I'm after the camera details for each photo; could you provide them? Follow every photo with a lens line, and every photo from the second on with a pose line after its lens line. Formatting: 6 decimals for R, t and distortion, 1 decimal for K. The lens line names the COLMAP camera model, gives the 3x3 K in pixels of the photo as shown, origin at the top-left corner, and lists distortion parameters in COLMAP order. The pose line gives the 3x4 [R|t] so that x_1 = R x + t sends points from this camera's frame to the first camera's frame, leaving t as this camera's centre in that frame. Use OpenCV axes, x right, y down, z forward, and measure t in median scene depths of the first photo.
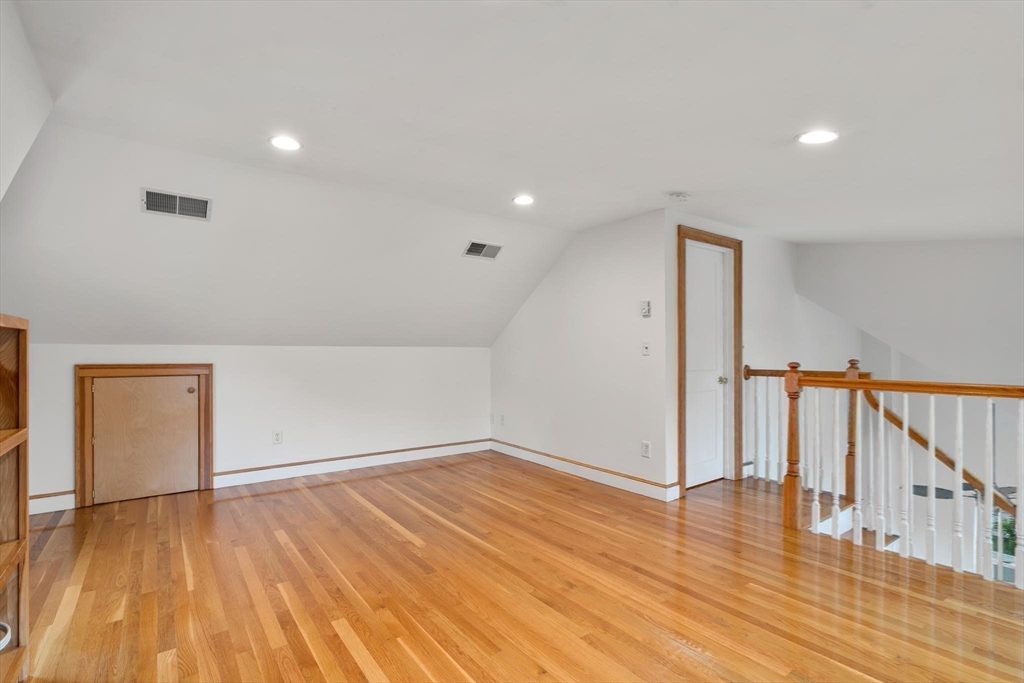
lens RADIAL K [[481.1, 0, 506.9], [0, 481.1, 347.8], [0, 0, 1]] dist [-0.001884, 0.001189]
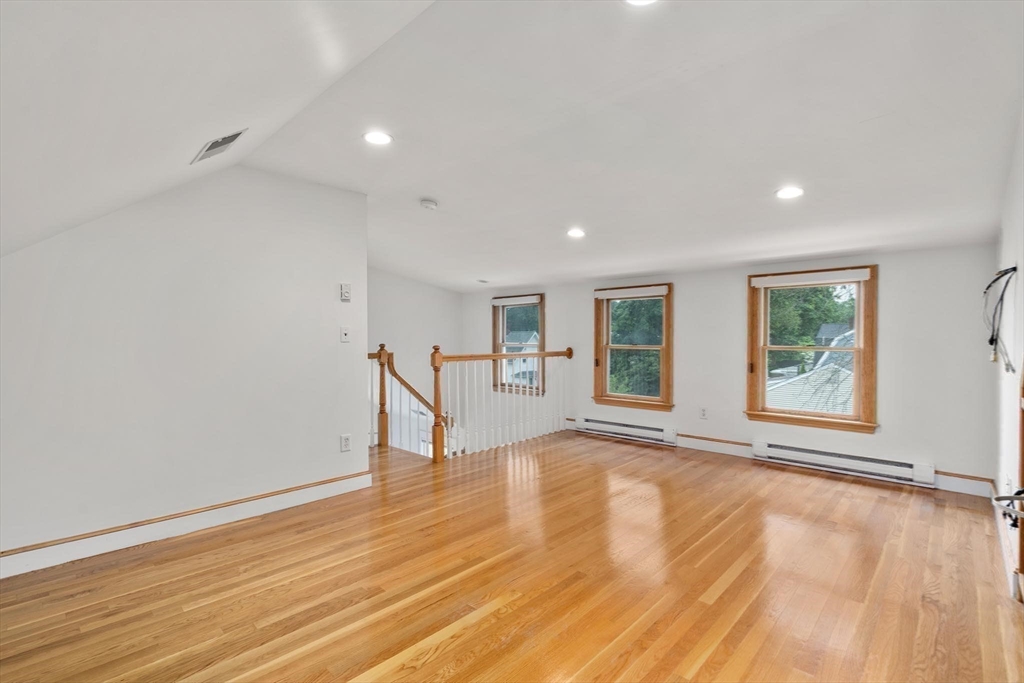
lens RADIAL K [[481.1, 0, 506.8], [0, 481.1, 341.0], [0, 0, 1]] dist [-0.001884, 0.001189]
pose [[-0.181208, -0.007327, 0.983418, -0.715137], [-0.006665, 0.999958, 0.006222, 0.004561], [-0.983422, -0.005427, -0.181249, 0.897594]]
